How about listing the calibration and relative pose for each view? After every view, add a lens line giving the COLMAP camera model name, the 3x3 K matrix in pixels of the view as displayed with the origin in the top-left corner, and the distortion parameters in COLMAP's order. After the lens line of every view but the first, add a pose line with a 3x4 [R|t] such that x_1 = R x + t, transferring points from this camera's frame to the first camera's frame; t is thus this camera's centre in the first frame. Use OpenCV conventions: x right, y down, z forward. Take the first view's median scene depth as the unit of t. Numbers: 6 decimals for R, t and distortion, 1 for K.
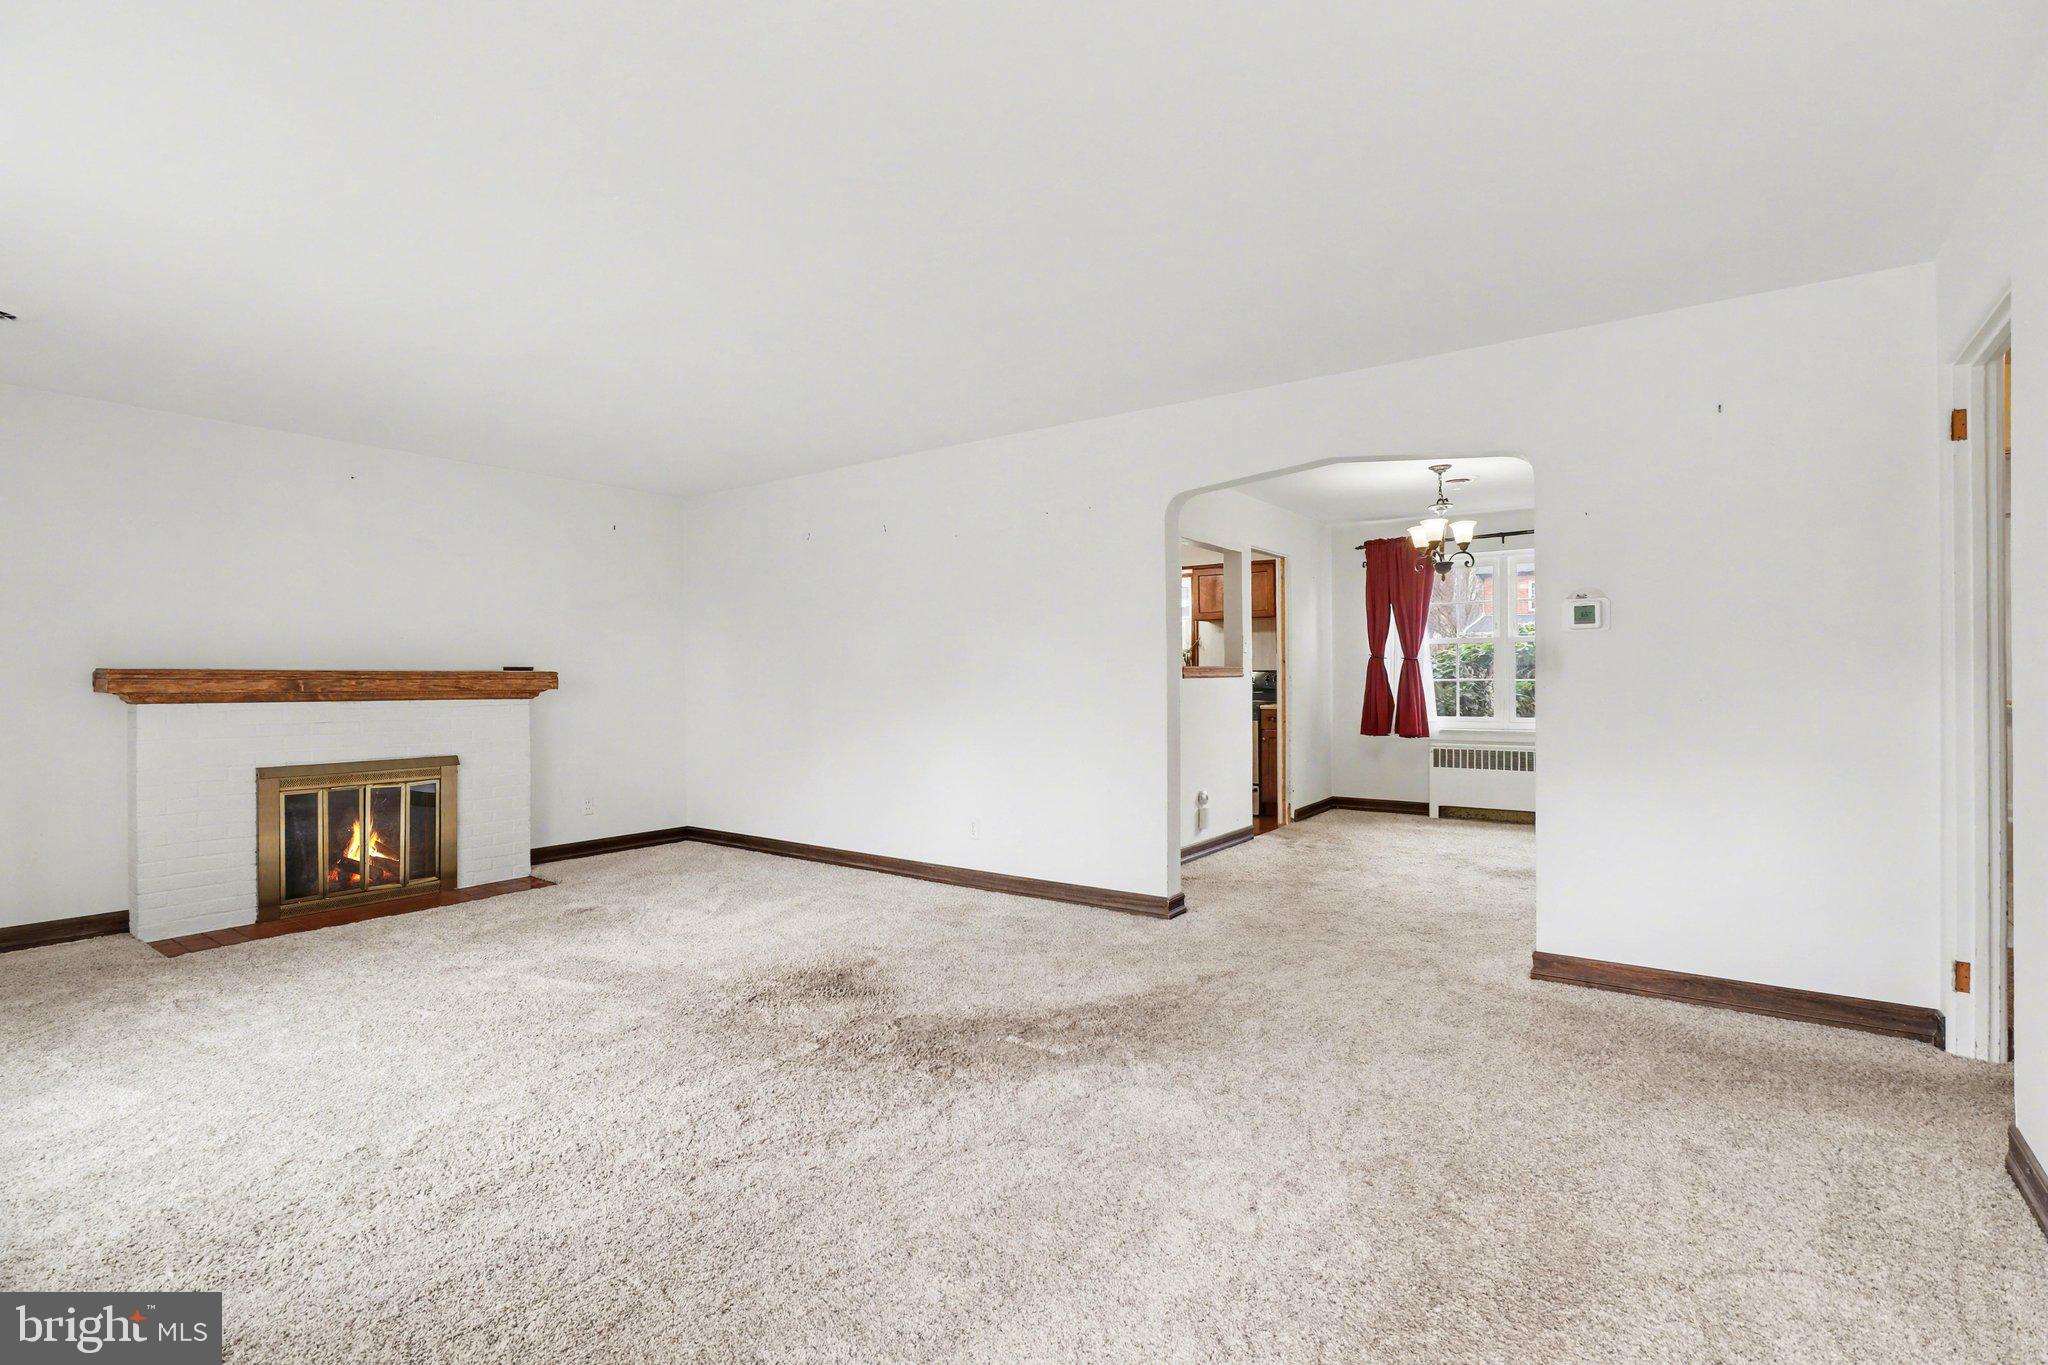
lens RADIAL K [[954.8, 0, 1024.7], [0, 954.8, 677.6], [0, 0, 1]] dist [-0.006342, 0.000287]
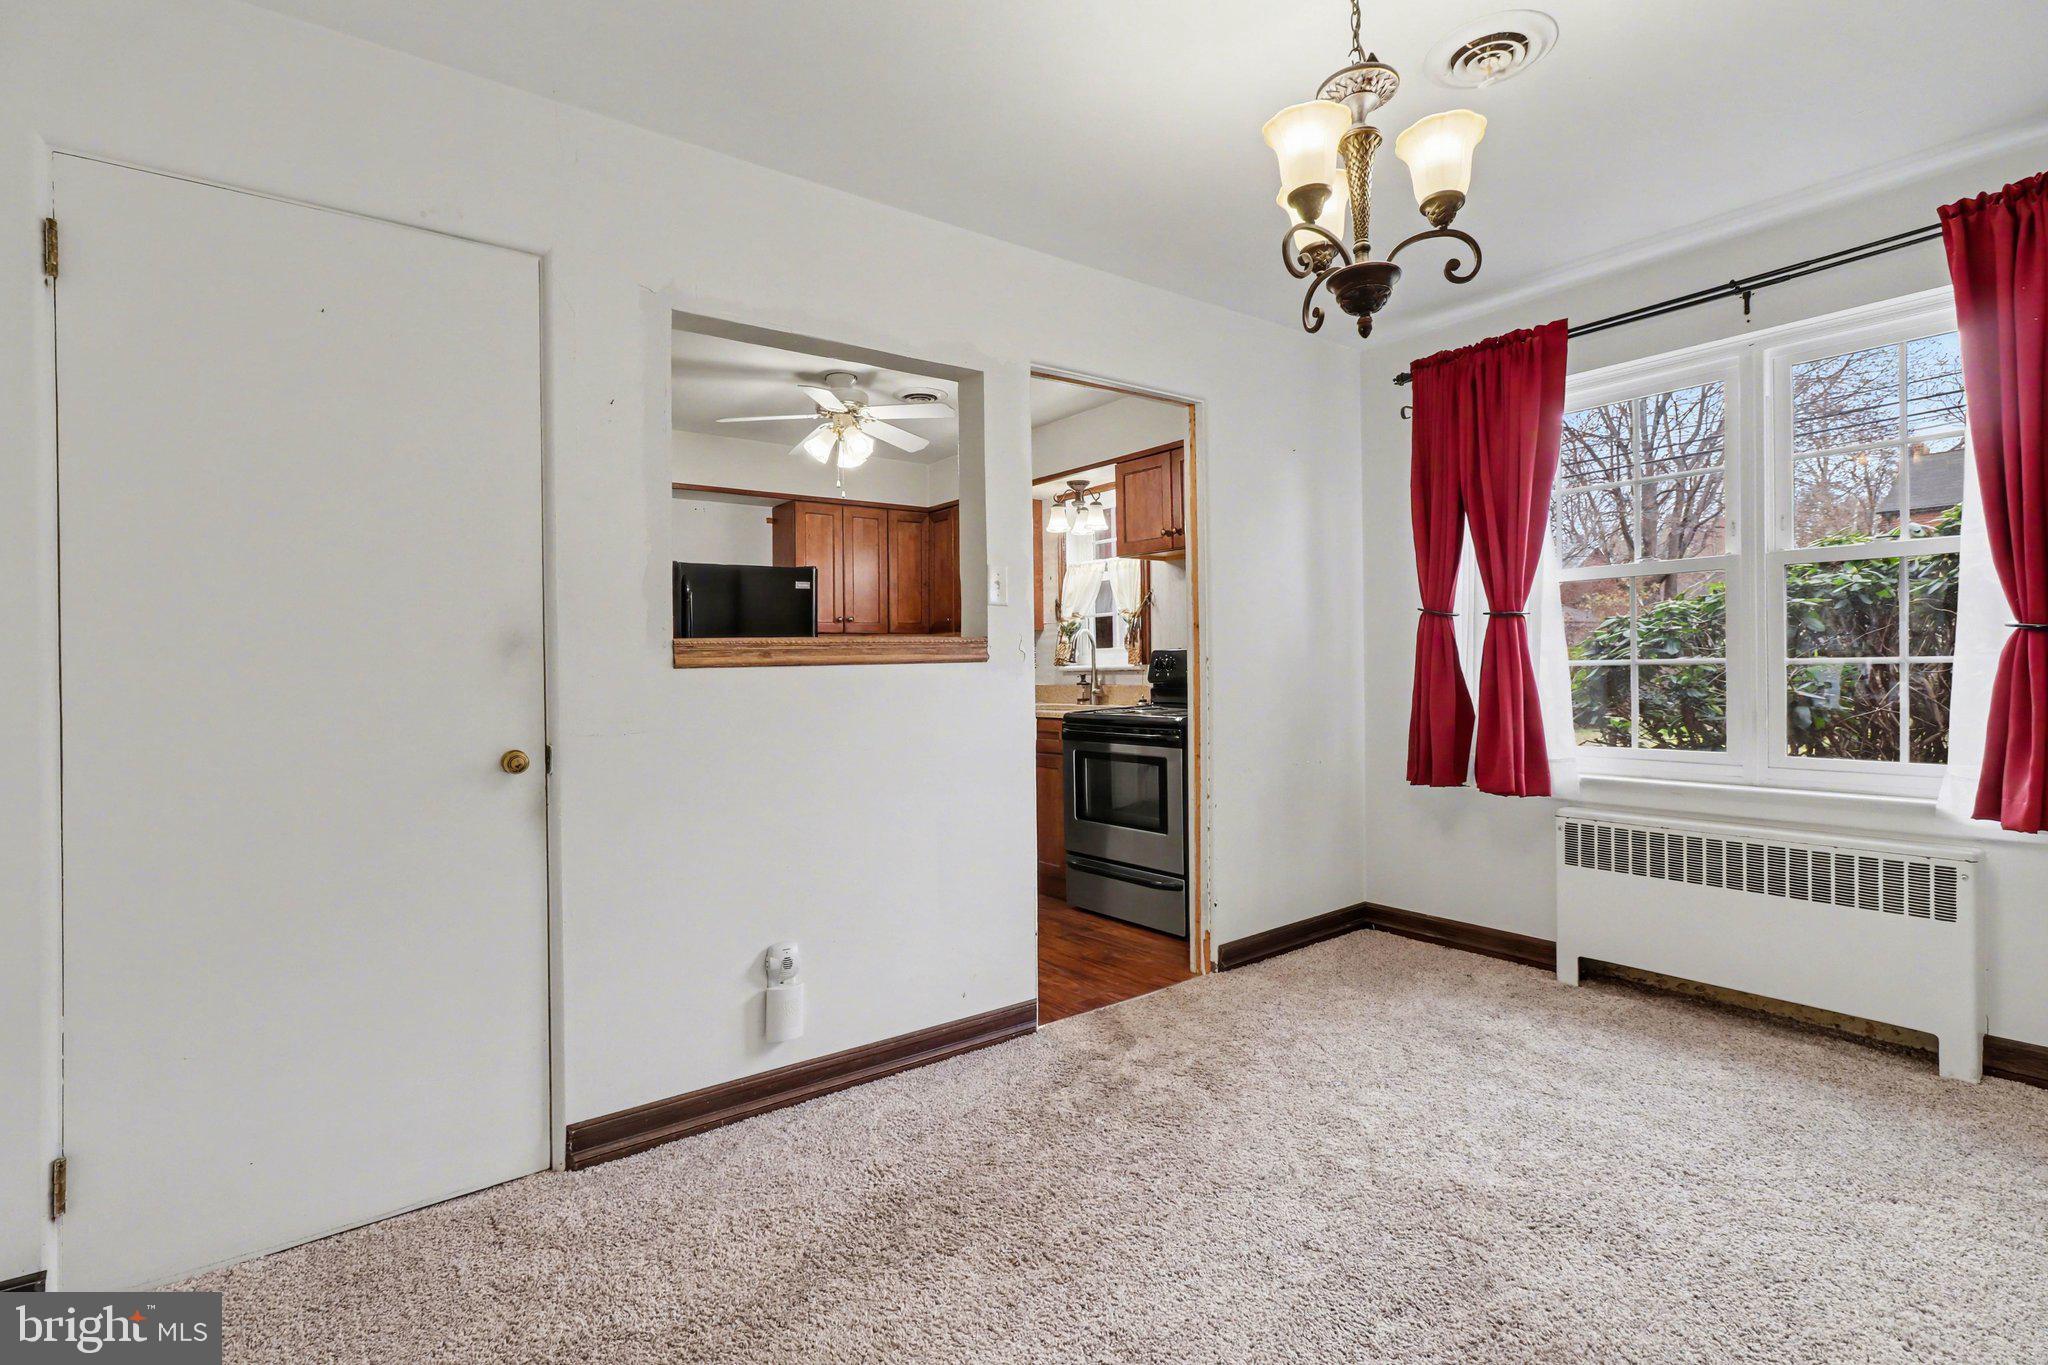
lens RADIAL K [[963.7, 0, 1017.3], [0, 963.7, 672.6], [0, 0, 1]] dist [-0.005984, 0.000103]
pose [[0.956340, -0.005959, -0.292196, 0.318990], [0.008440, 0.999938, 0.007231, 0.002012], [0.292134, -0.009381, 0.956331, 0.513702]]
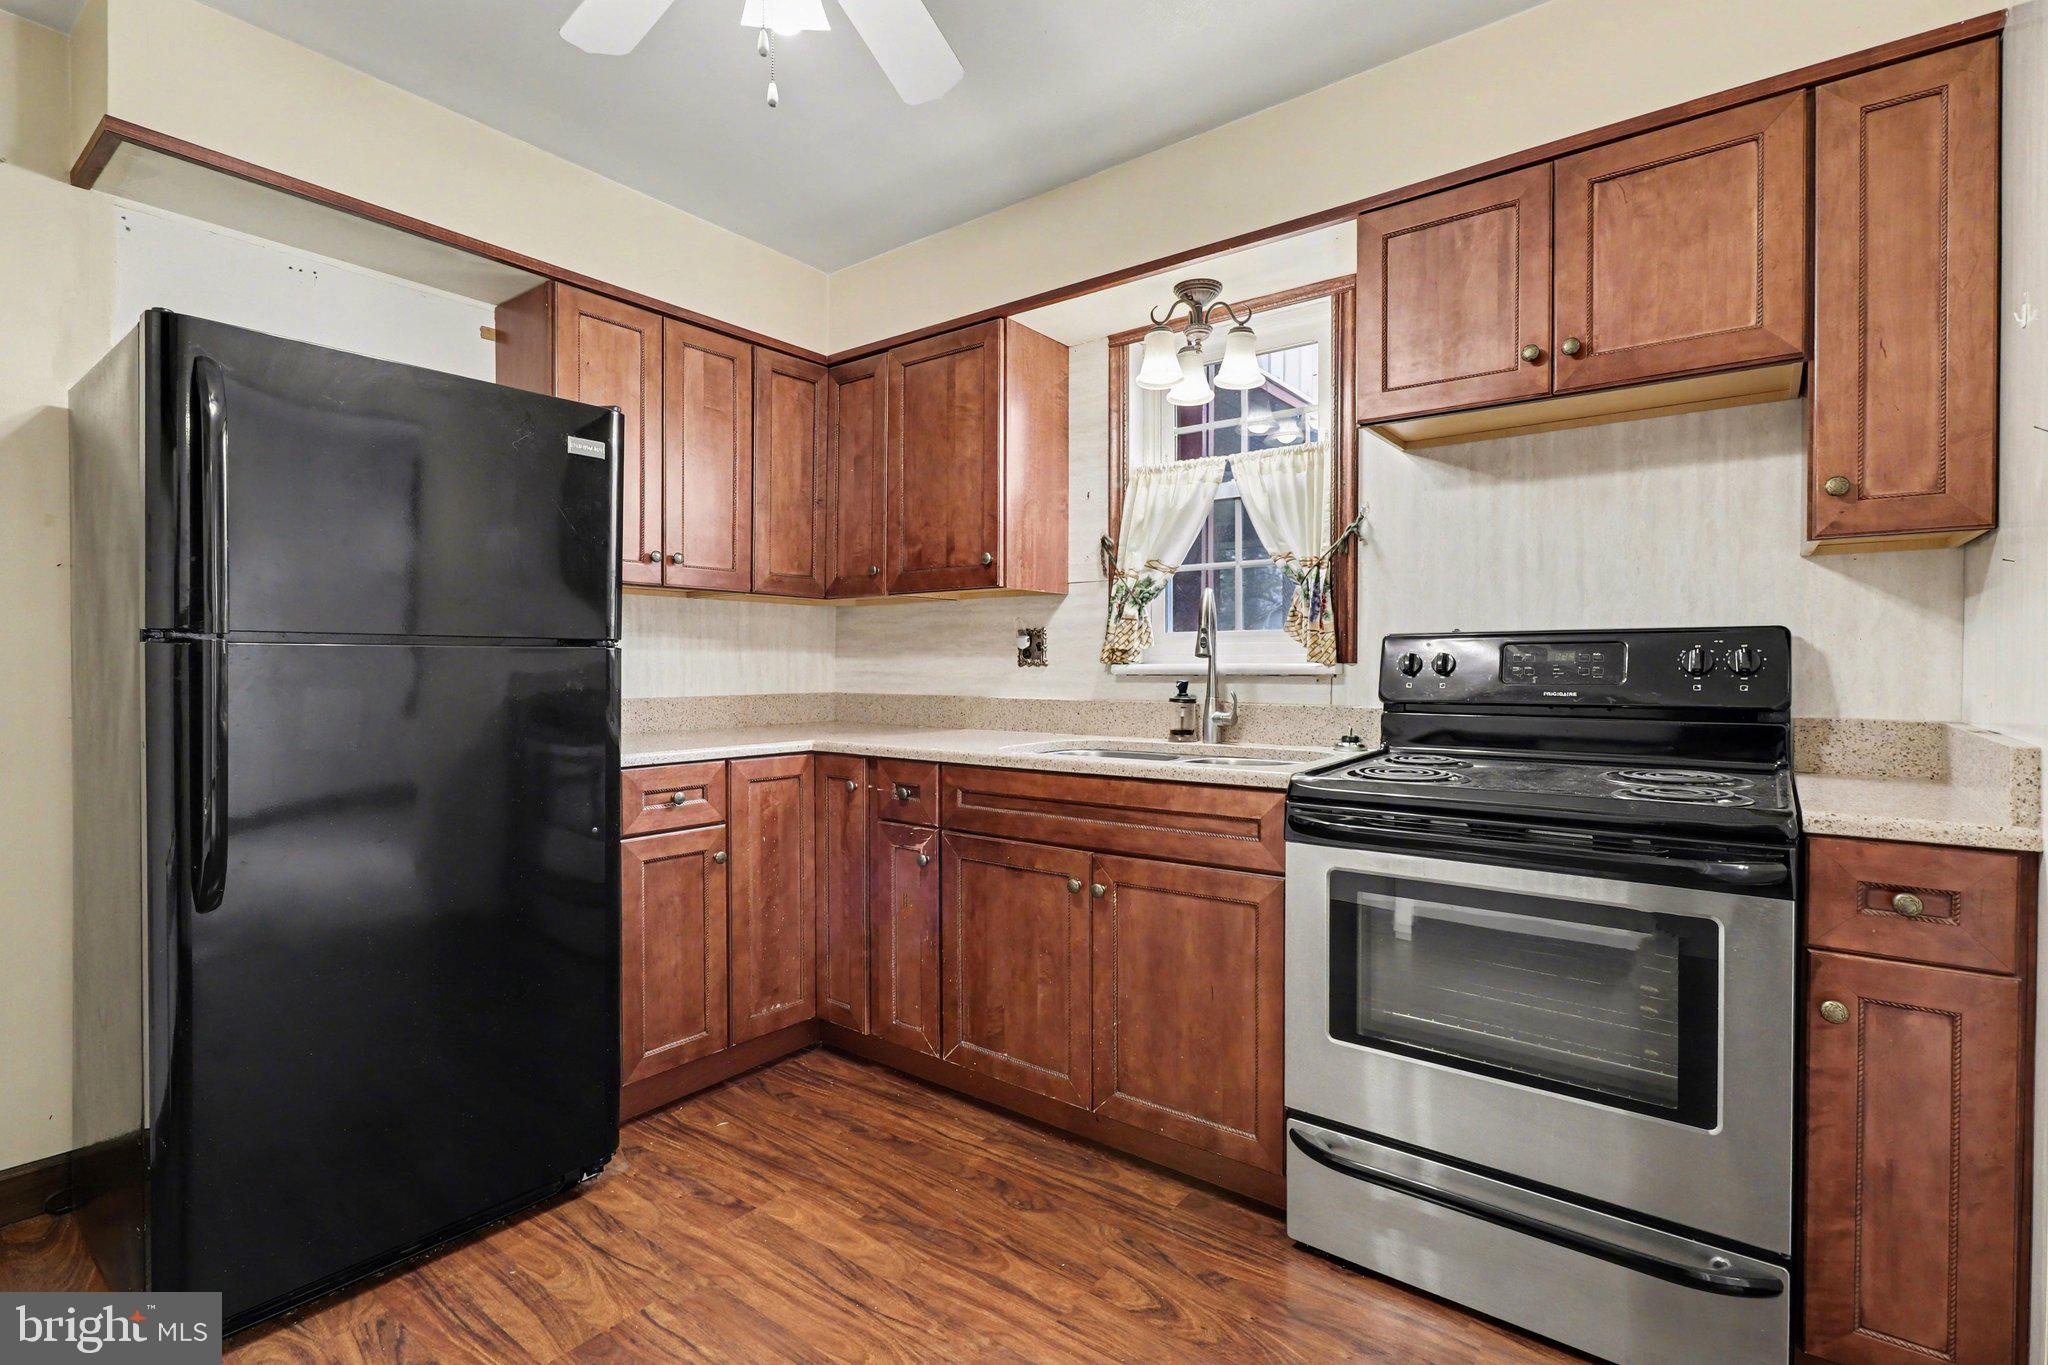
lens RADIAL K [[954.8, 0, 1024.7], [0, 954.8, 677.6], [0, 0, 1]] dist [-0.006342, 0.000287]
pose [[0.999604, 0.007223, -0.027184, 0.110600], [-0.006811, 0.999861, 0.015191, 0.002490], [0.027289, -0.015000, 0.999515, 0.850241]]
